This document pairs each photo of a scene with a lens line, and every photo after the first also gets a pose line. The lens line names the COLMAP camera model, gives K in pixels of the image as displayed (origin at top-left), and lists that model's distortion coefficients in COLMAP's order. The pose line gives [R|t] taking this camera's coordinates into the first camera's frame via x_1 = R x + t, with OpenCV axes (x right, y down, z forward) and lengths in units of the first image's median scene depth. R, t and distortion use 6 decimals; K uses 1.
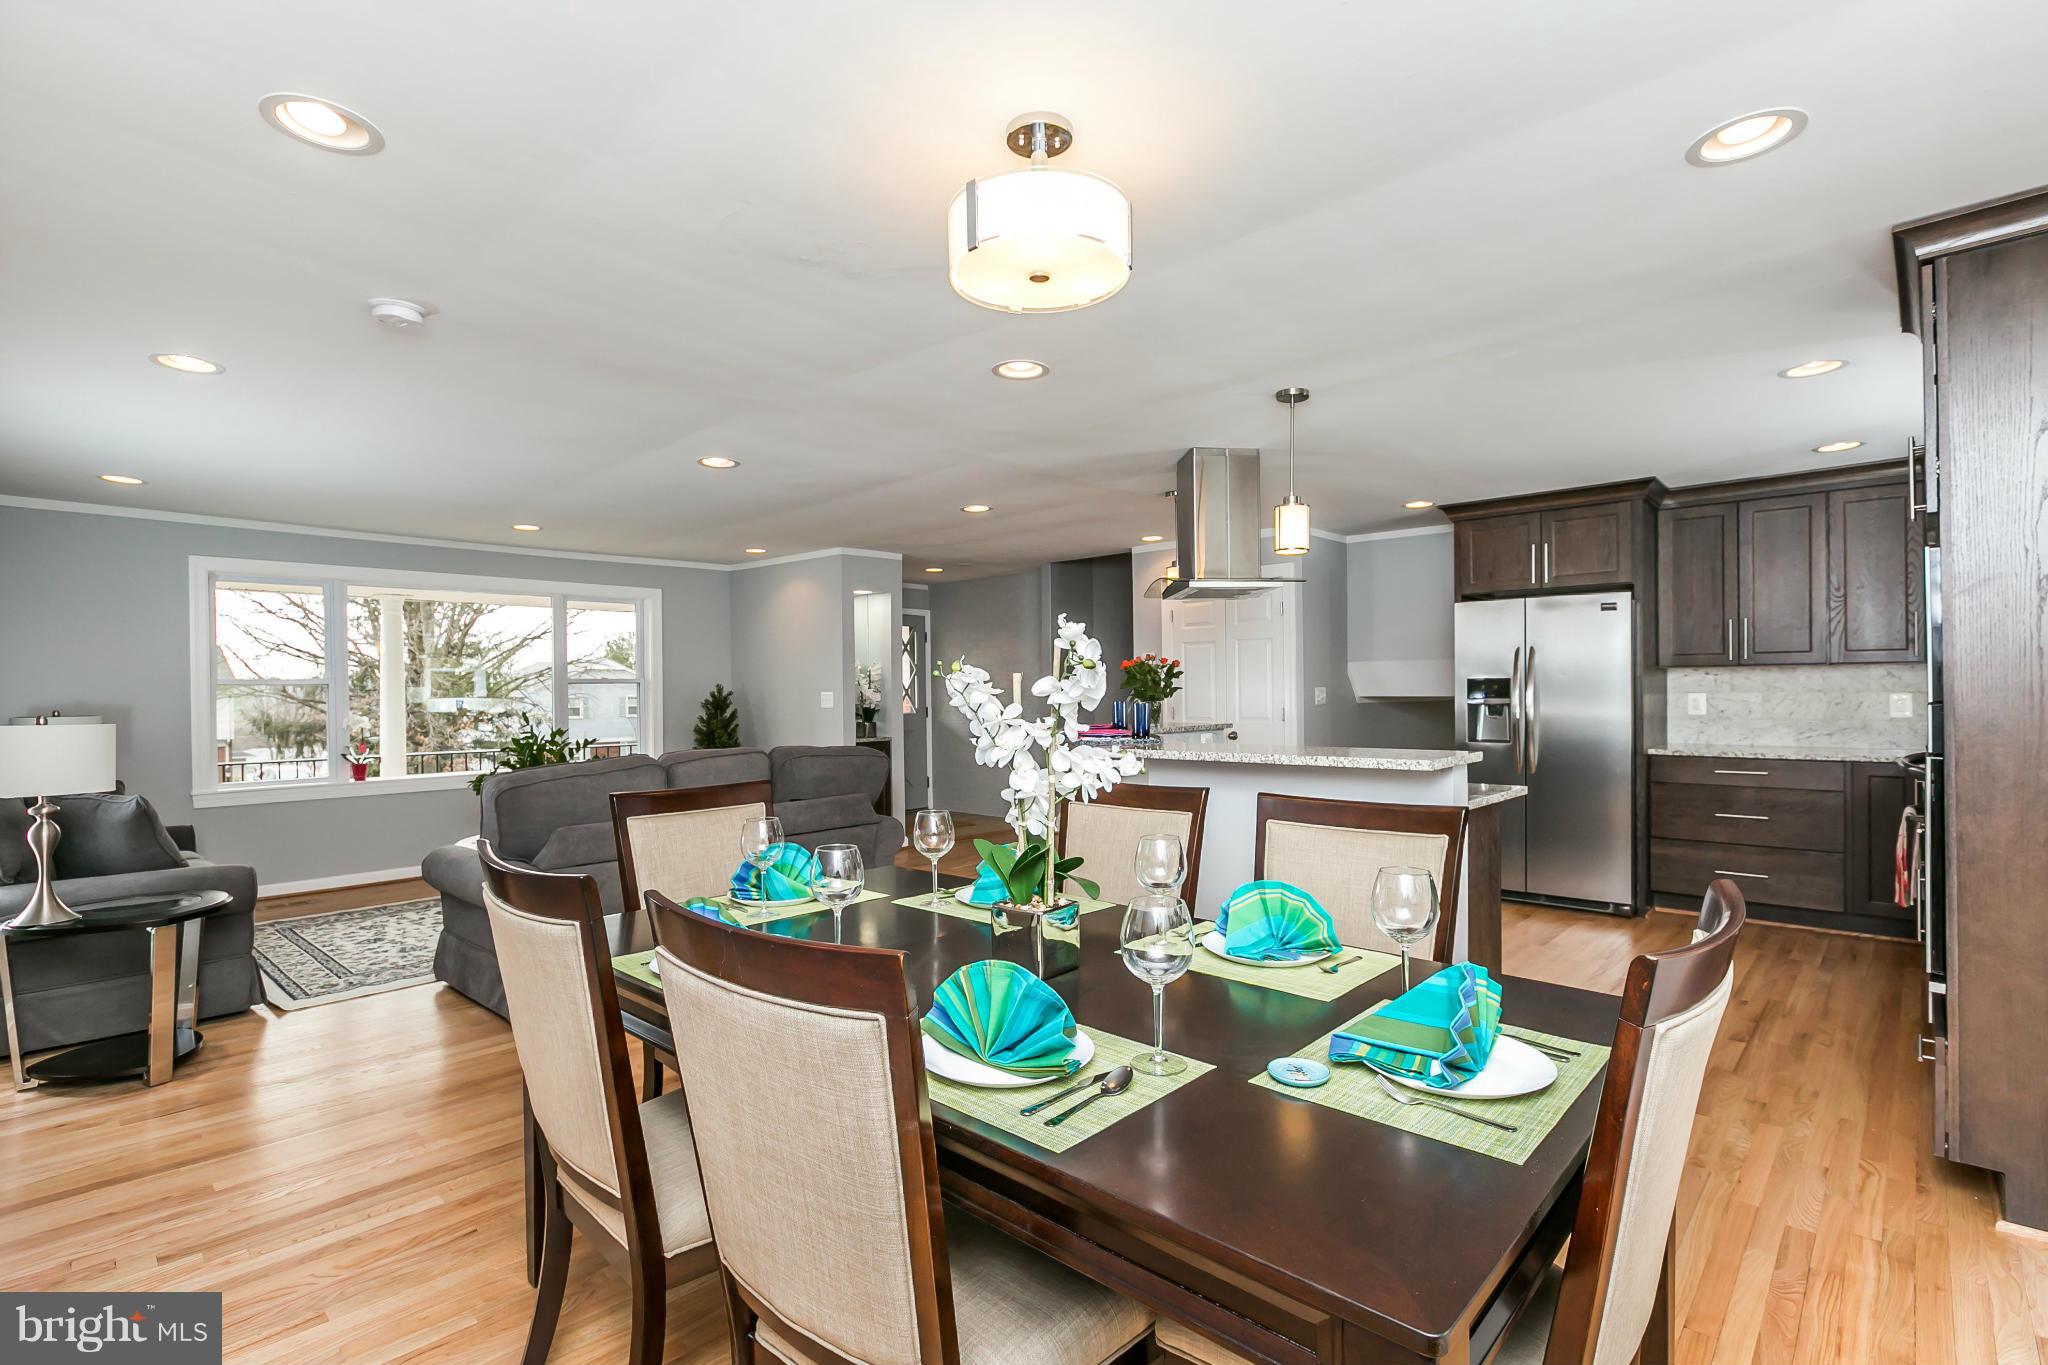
lens RADIAL K [[972.9, 0, 1015.5], [0, 972.9, 684.0], [0, 0, 1]] dist [-0.004933, -0.000504]
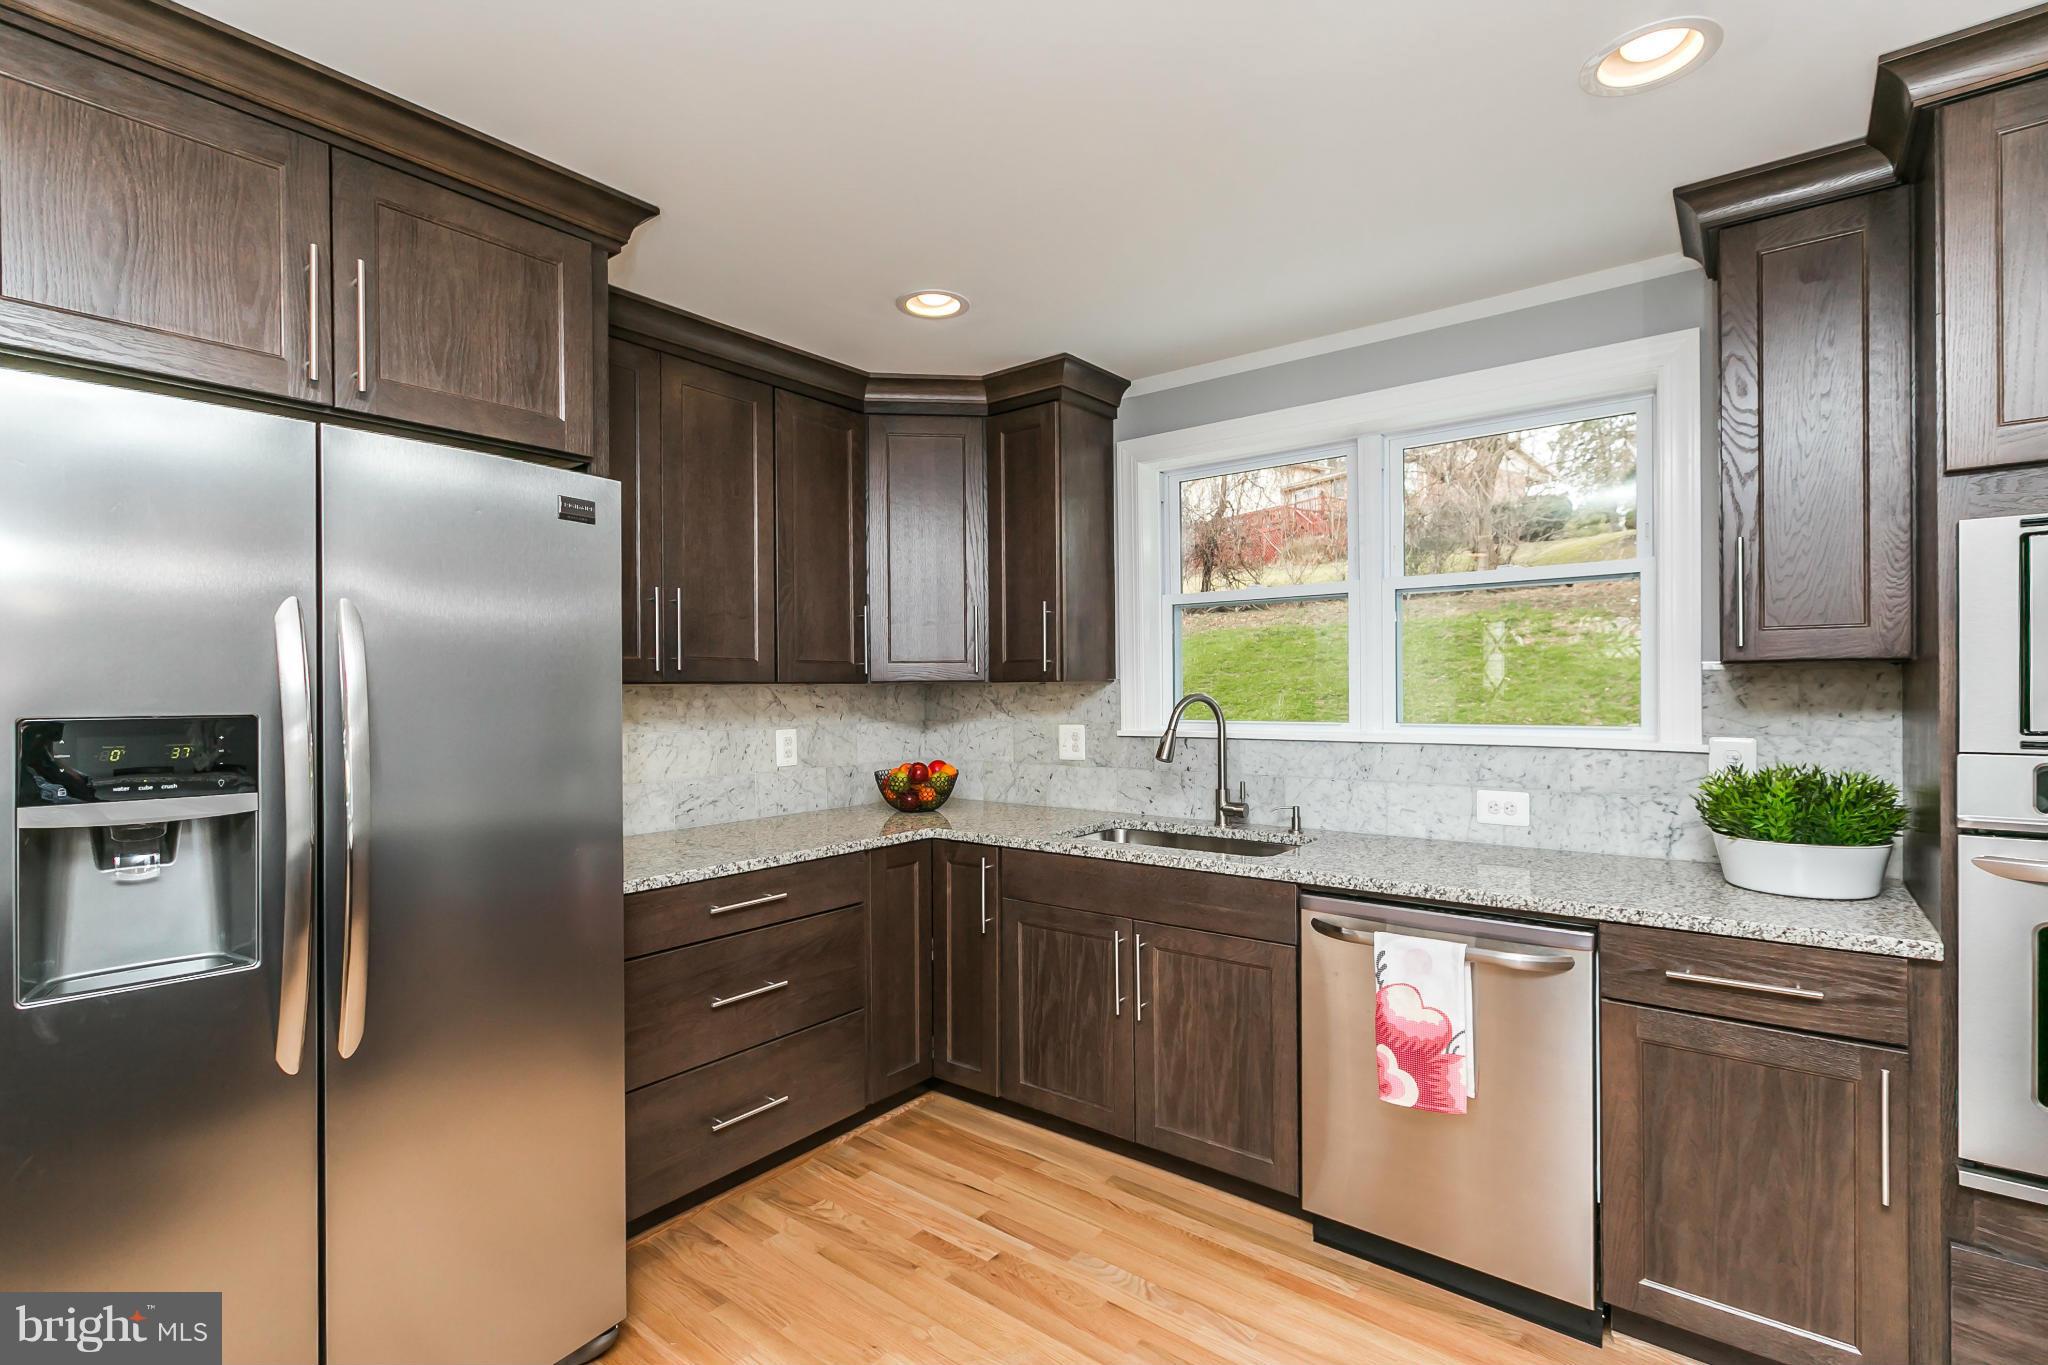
lens RADIAL K [[930.5, 0, 1017.3], [0, 930.5, 693.4], [0, 0, 1]] dist [0.000953, 0.000251]
pose [[-0.079060, 0.006506, 0.996849, 0.248531], [0.005585, 0.999966, -0.006084, -0.009483], [-0.996854, 0.005086, -0.079094, 0.831820]]
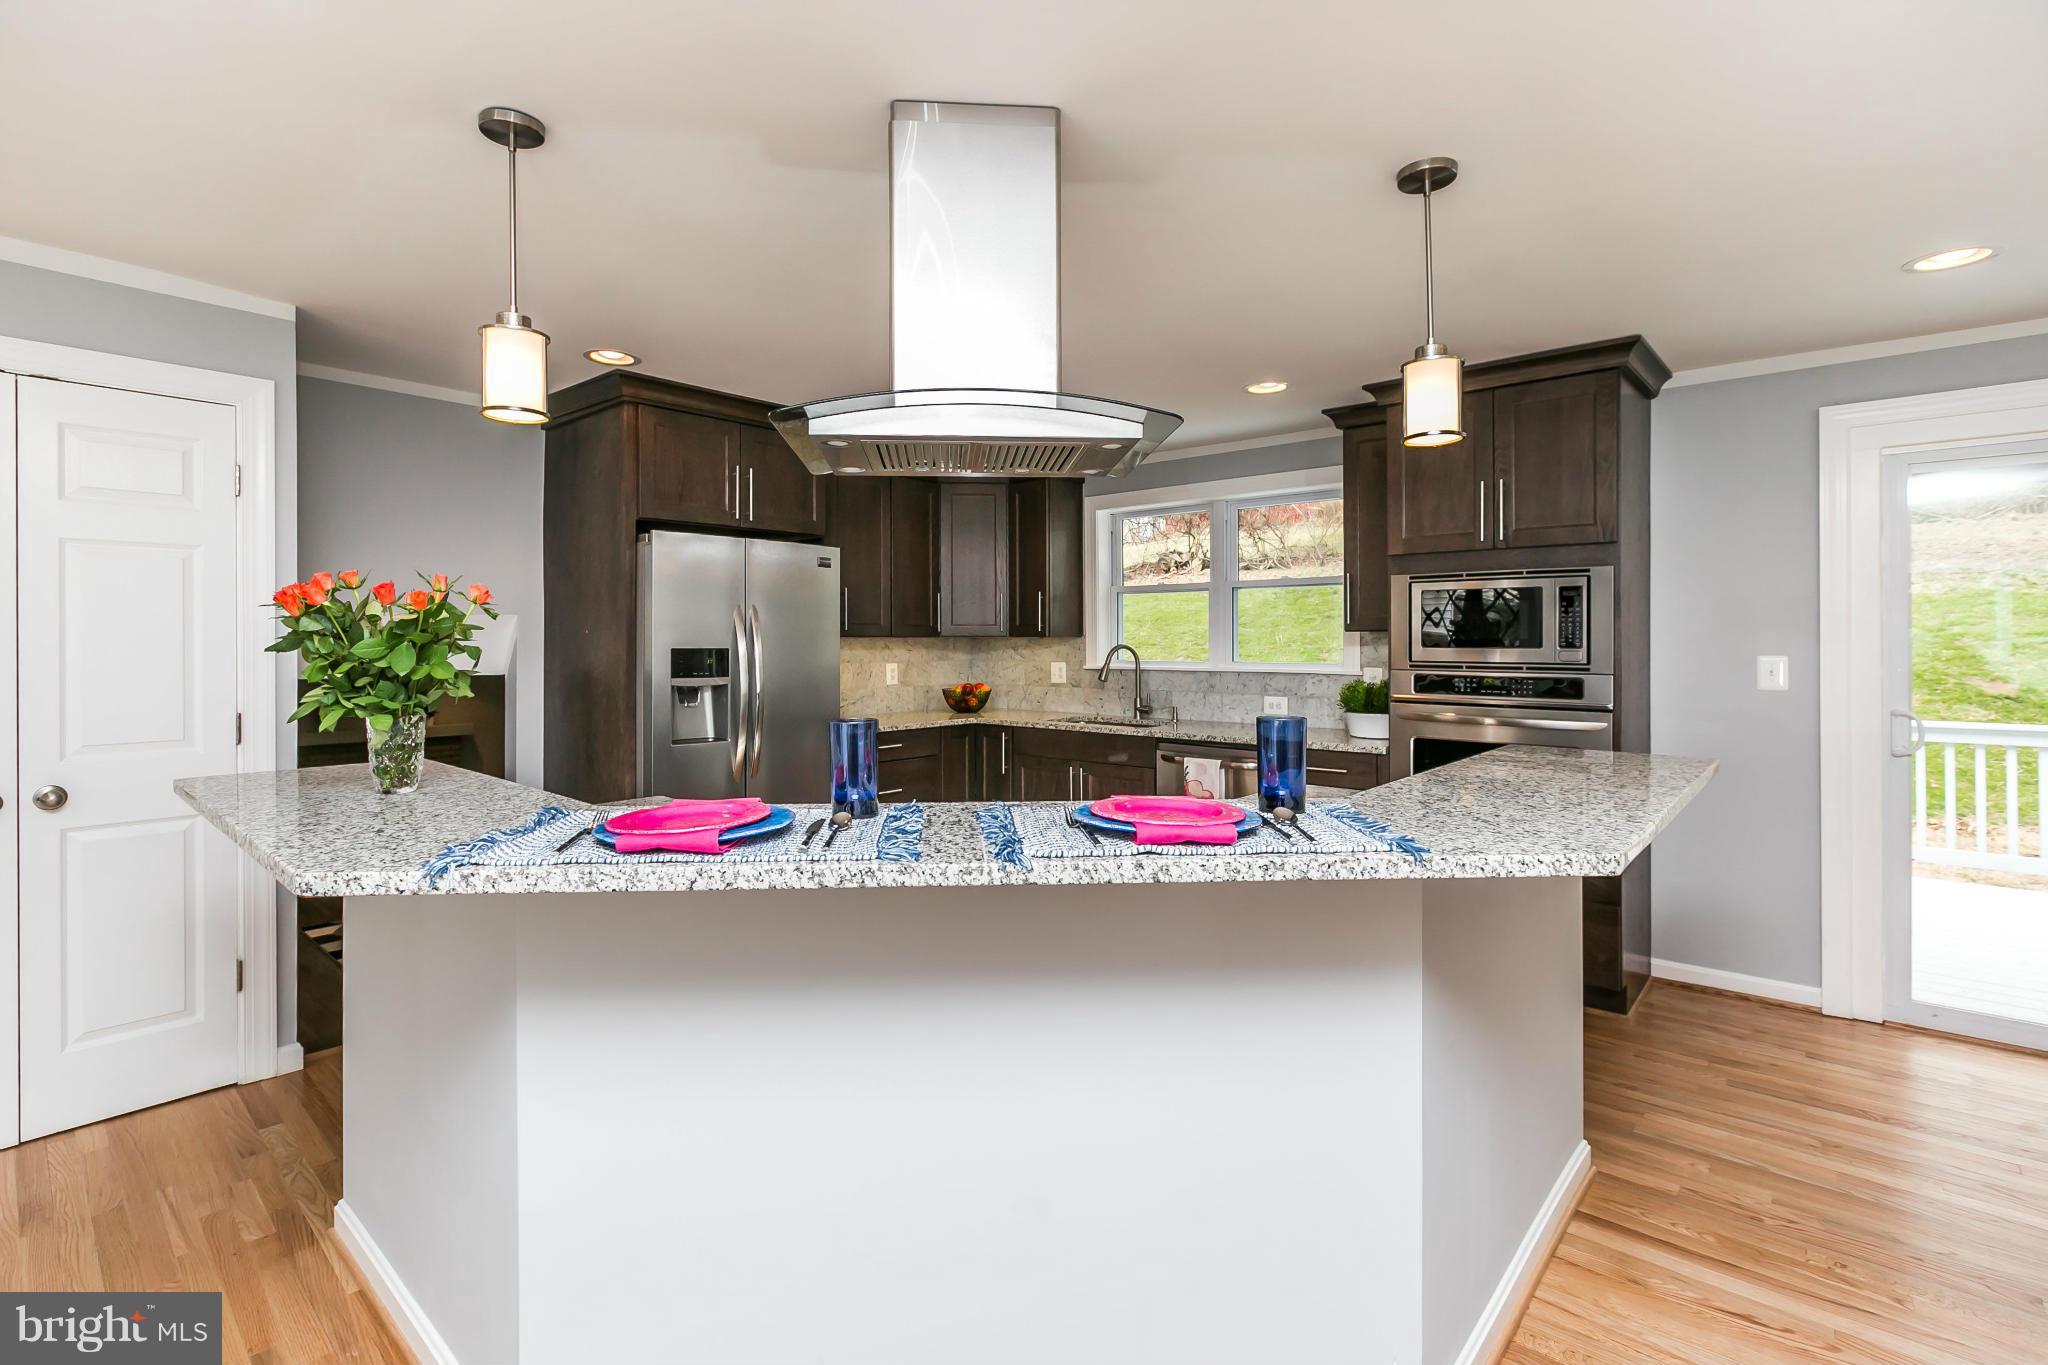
lens RADIAL K [[930.5, 0, 1010.5], [0, 930.5, 632.8], [0, 0, 1]] dist [0.000953, 0.000251]
pose [[-0.025236, 0.019732, 0.999487, -0.174473], [-0.002676, 0.999800, -0.019806, -0.004708], [-0.999678, -0.003175, -0.025178, 0.827292]]
